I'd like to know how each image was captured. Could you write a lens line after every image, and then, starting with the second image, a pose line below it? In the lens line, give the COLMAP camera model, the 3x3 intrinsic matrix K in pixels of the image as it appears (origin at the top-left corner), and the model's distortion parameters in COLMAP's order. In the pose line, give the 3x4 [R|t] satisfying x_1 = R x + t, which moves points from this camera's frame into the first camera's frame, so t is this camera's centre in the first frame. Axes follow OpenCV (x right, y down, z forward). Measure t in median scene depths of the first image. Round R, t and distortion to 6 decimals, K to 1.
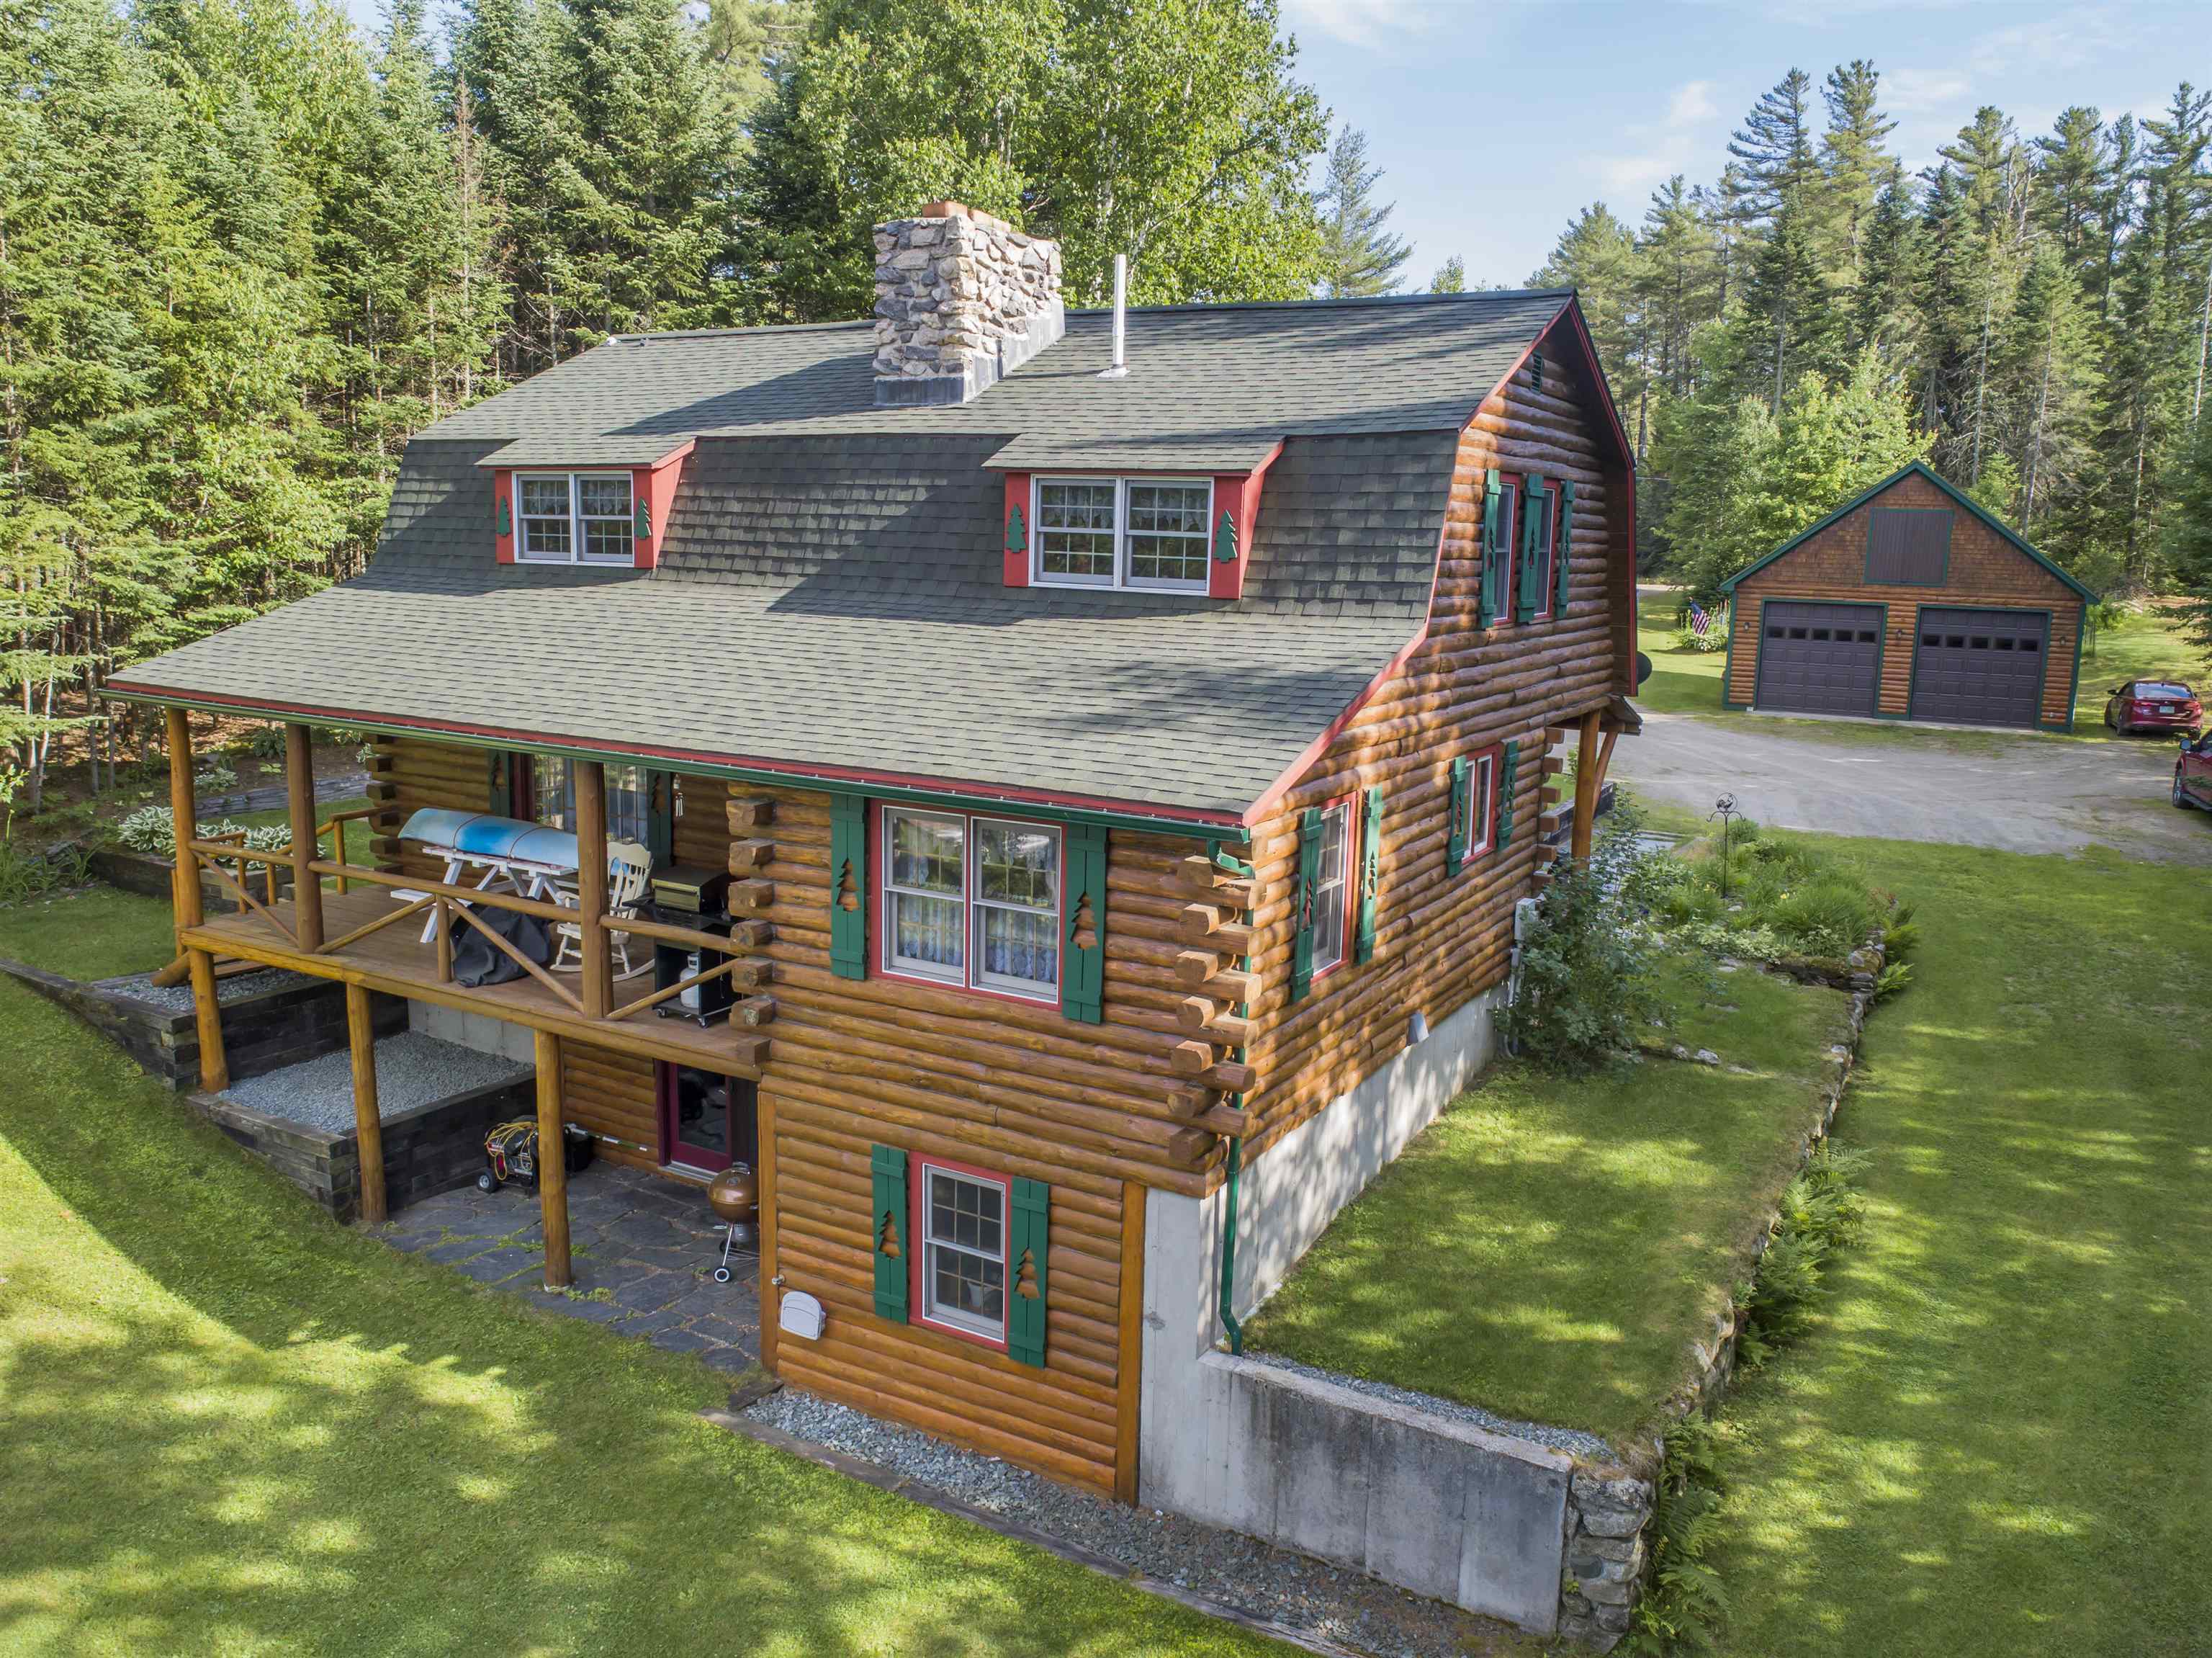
lens RADIAL K [[1625.2, 0, 1106.0], [0, 1625.2, 829.0], [0, 0, 1]] dist [-0.022491, 0.005697]
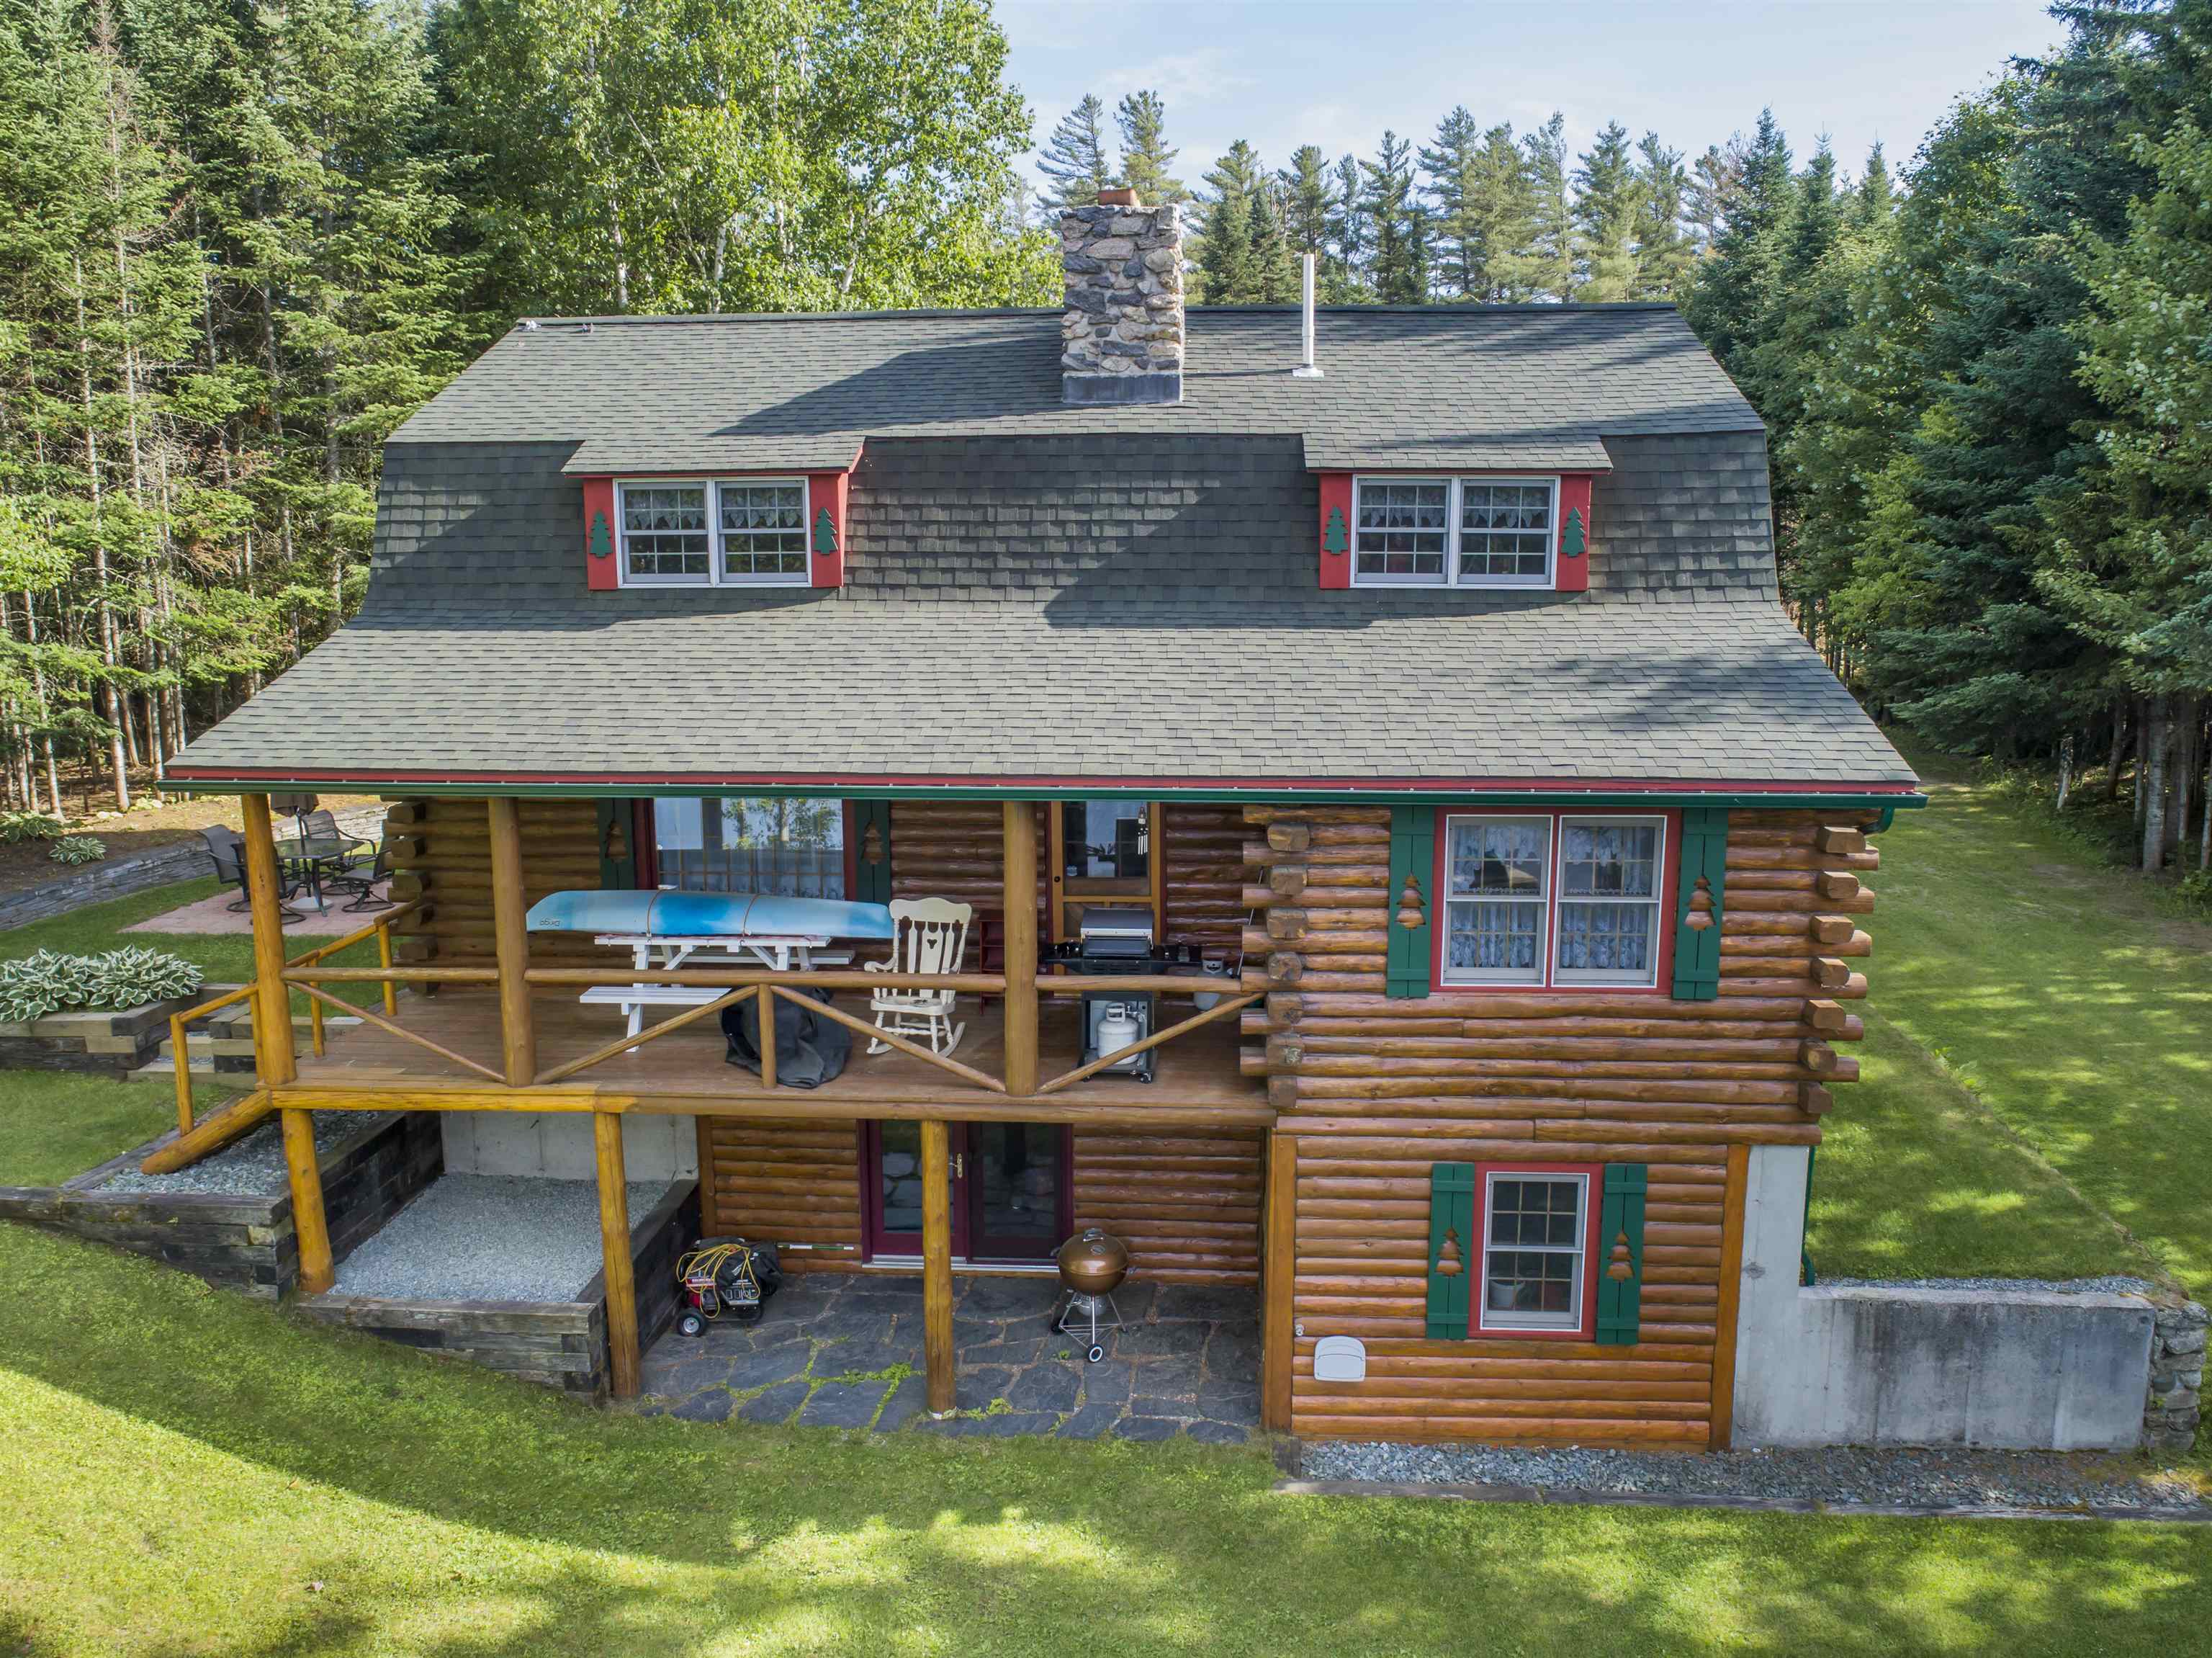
lens RADIAL K [[1625.2, 0, 1106.0], [0, 1625.2, 829.0], [0, 0, 1]] dist [-0.022491, 0.005697]
pose [[0.903072, -0.103497, 0.416833, -0.558021], [0.103170, 0.994389, 0.023383, -0.038371], [-0.416914, 0.021888, 0.908682, 0.153005]]
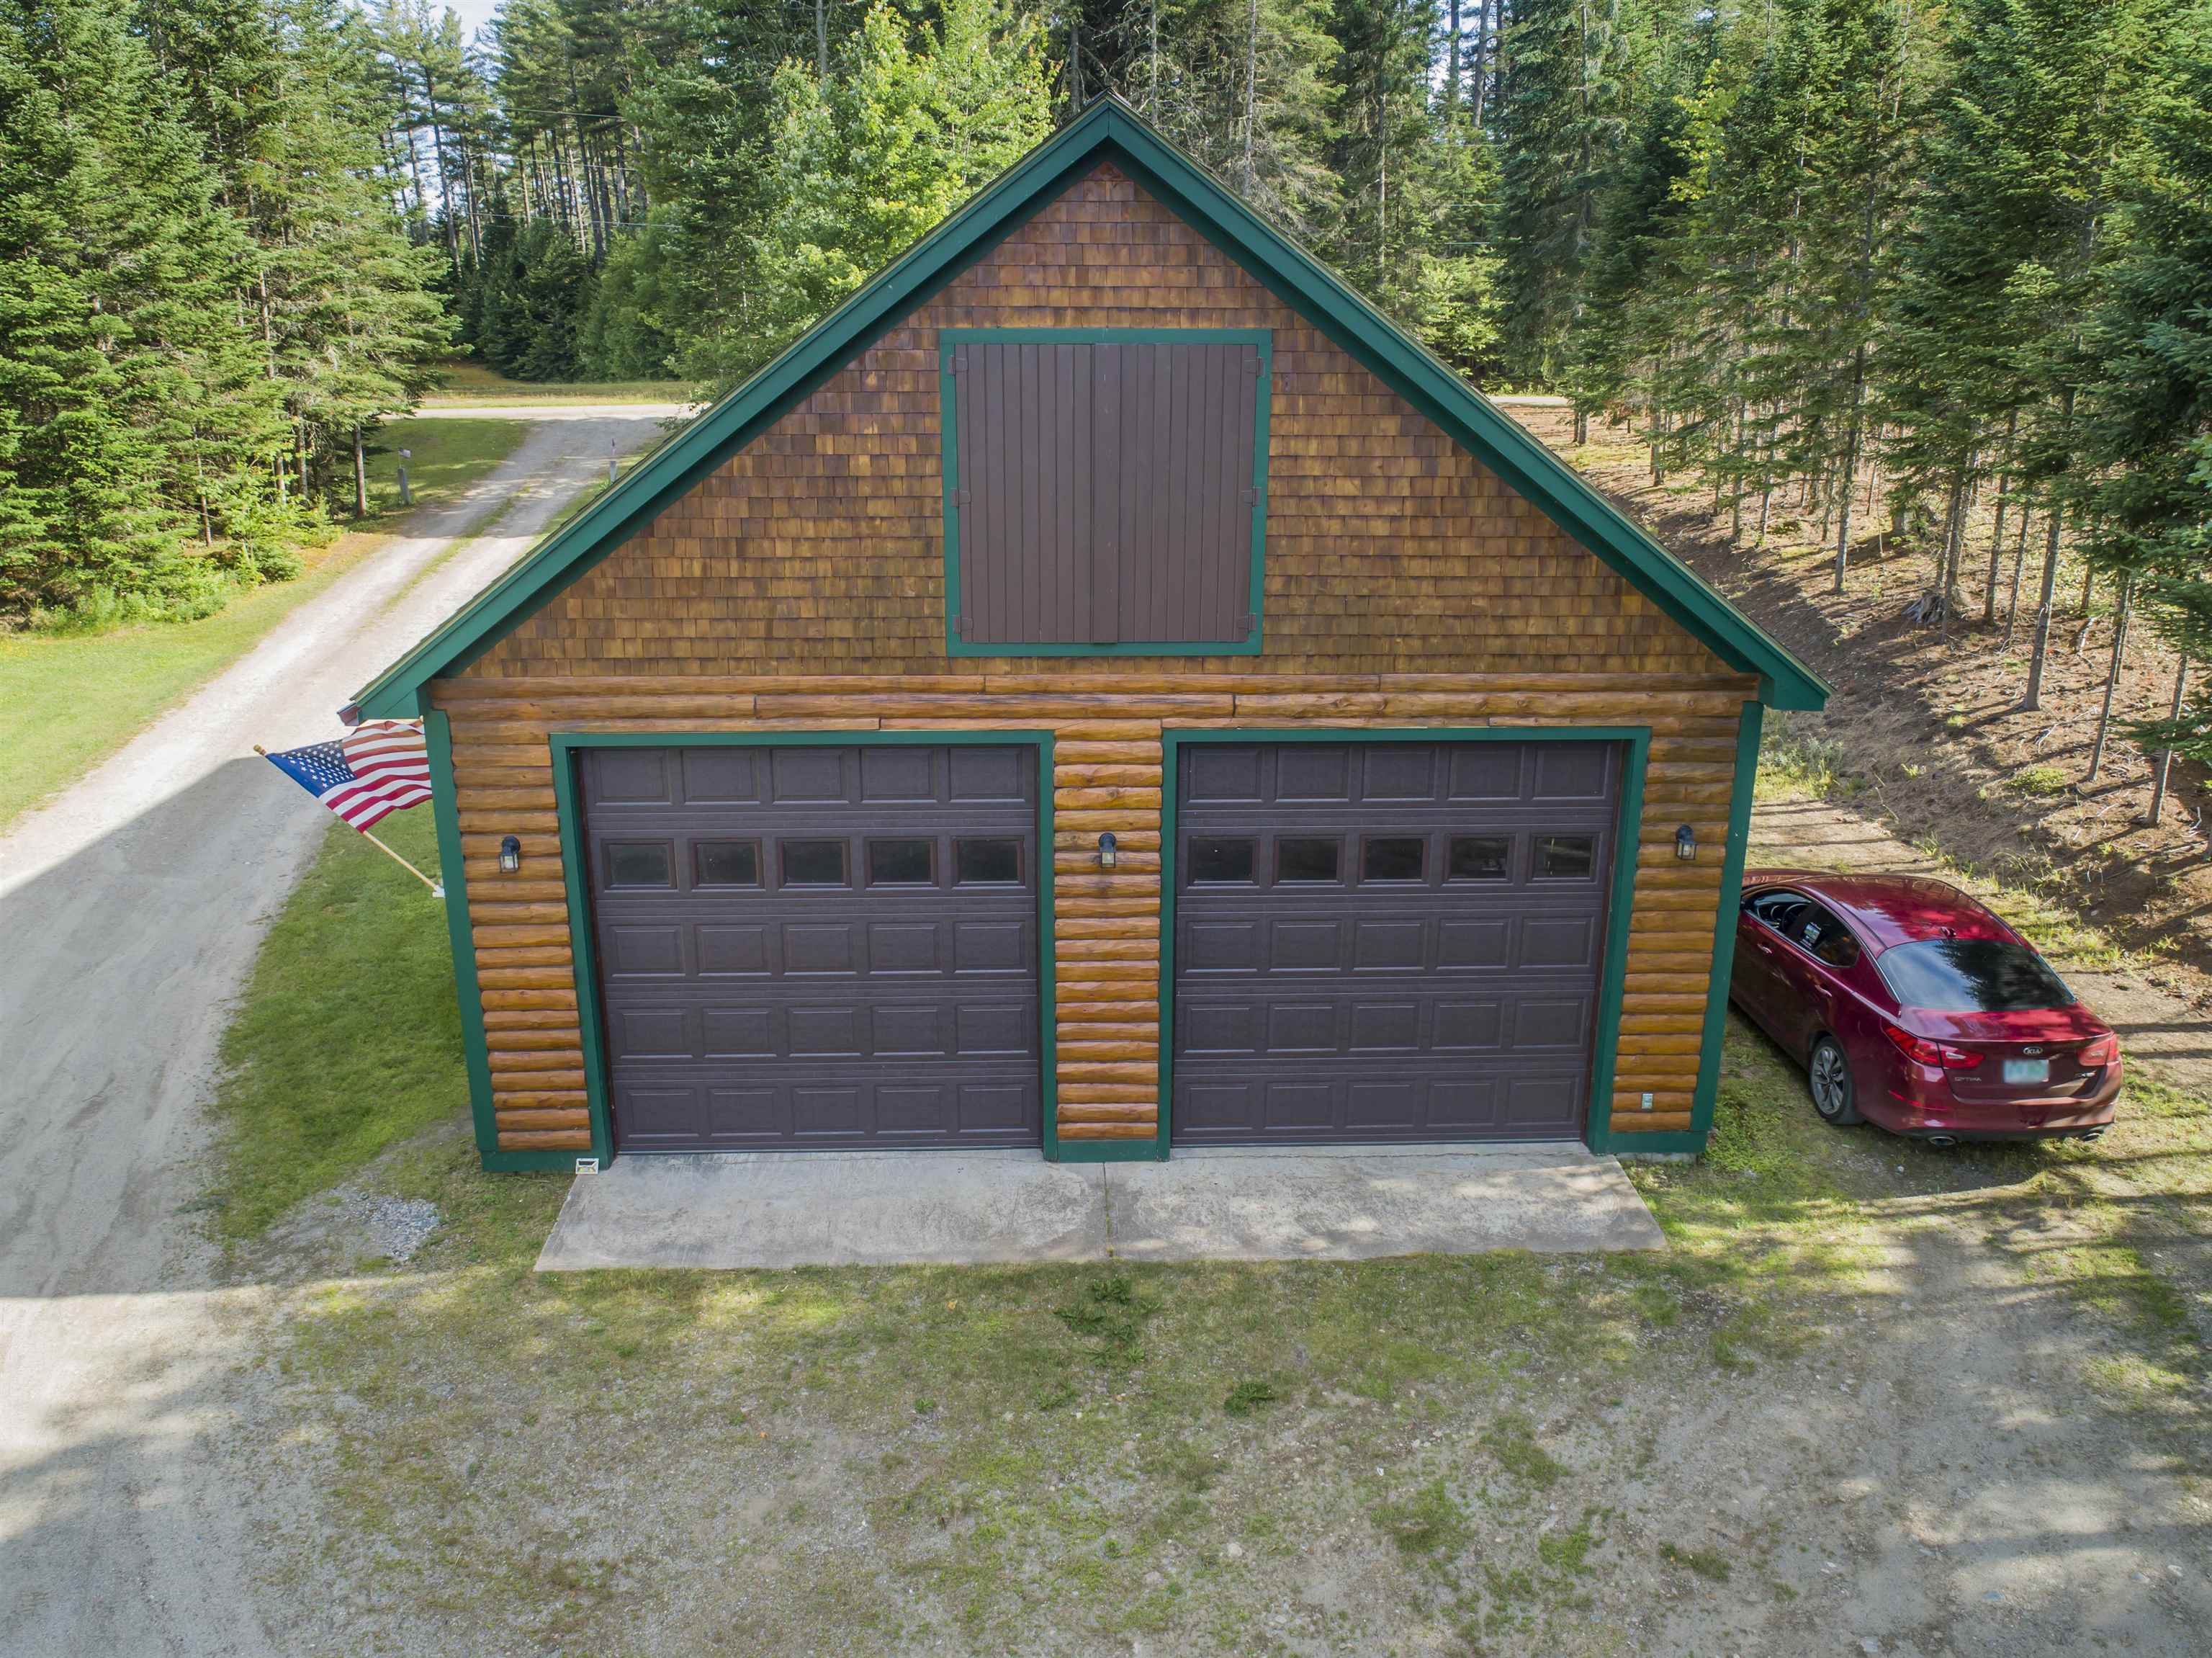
lens RADIAL K [[1625.2, 0, 1106.0], [0, 1625.2, 829.0], [0, 0, 1]] dist [-0.022491, 0.005697]
pose [[0.886060, -0.159357, 0.435320, 2.010919], [0.094854, 0.981514, 0.166232, -0.861415], [-0.453763, -0.106000, 0.884796, 4.096220]]
